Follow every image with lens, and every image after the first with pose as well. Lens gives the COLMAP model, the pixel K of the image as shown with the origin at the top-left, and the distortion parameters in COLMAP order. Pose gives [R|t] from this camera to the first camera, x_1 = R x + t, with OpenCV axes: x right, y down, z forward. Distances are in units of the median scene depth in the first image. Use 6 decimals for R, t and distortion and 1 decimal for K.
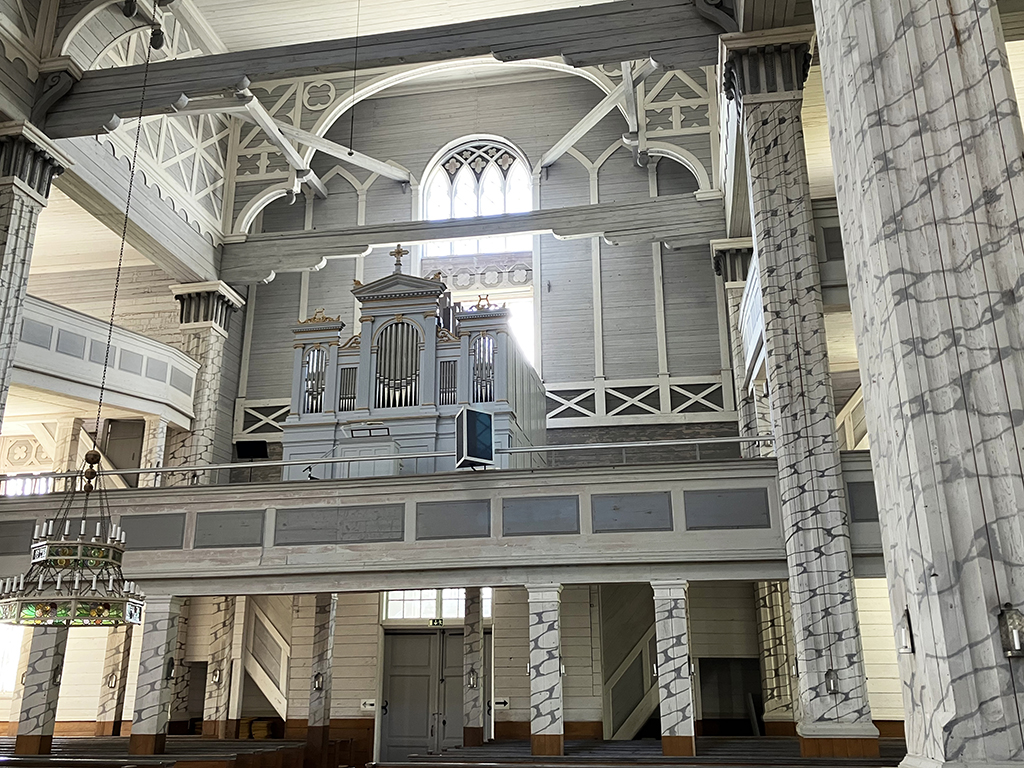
lens RADIAL K [[934.2, 0, 506.7], [0, 934.2, 382.1], [0, 0, 1]] dist [0.035671, 0.000275]
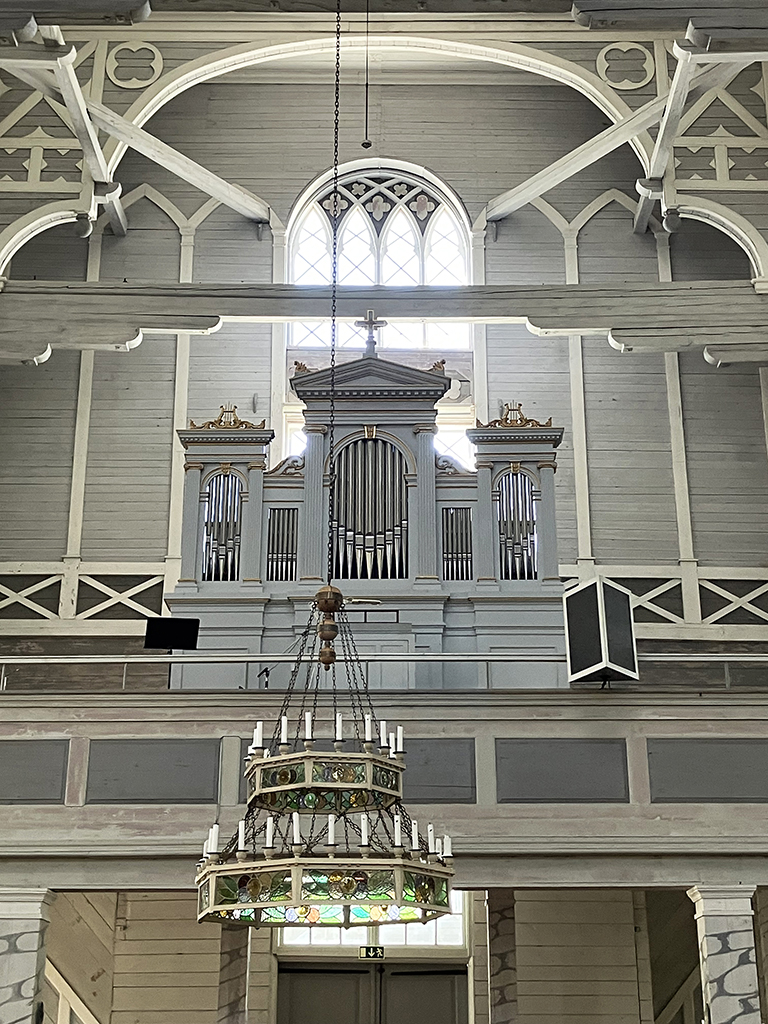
lens RADIAL K [[1456.4, 0, 393.0], [0, 1456.4, 512.1], [0, 0, 1]] dist [0.040658, 0.000000]
pose [[0.983208, 0.069704, 0.168654, -0.191789], [-0.060865, 0.996516, -0.057028, 0.026404], [-0.172041, 0.045805, 0.984024, 0.065566]]
